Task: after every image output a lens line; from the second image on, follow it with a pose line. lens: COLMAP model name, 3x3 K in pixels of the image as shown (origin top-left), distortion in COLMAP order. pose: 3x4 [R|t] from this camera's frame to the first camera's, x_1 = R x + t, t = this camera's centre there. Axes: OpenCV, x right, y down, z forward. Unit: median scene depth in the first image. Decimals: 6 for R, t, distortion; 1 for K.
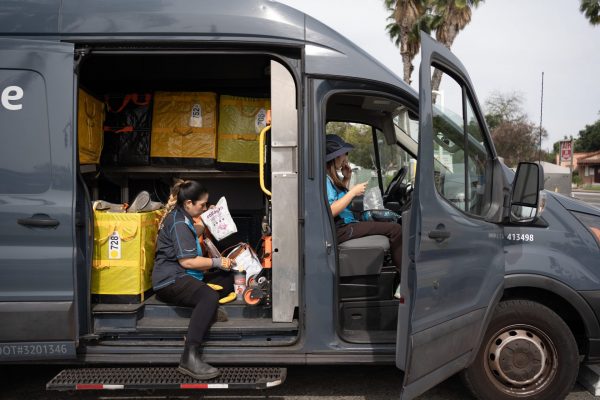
lens RADIAL K [[569.7, 0, 300.0], [0, 569.7, 200.0], [0, 0, 1]] dist [-0.047425, 0.162709]
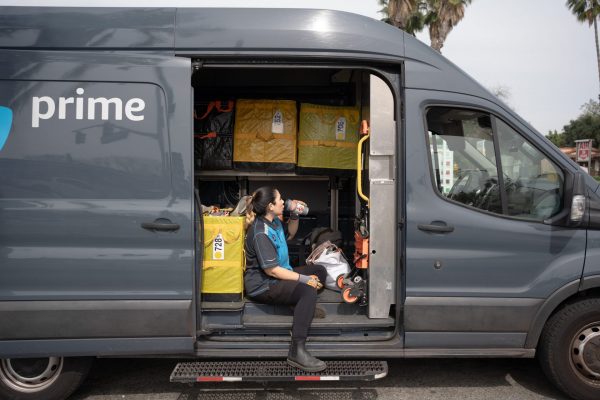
lens RADIAL K [[569.7, 0, 300.0], [0, 569.7, 200.0], [0, 0, 1]] dist [-0.047425, 0.162709]
pose [[0.999789, 0.003154, 0.020303, -0.202487], [-0.003374, 0.999936, 0.010812, -0.020685], [-0.020268, -0.010878, 0.999735, -0.068371]]
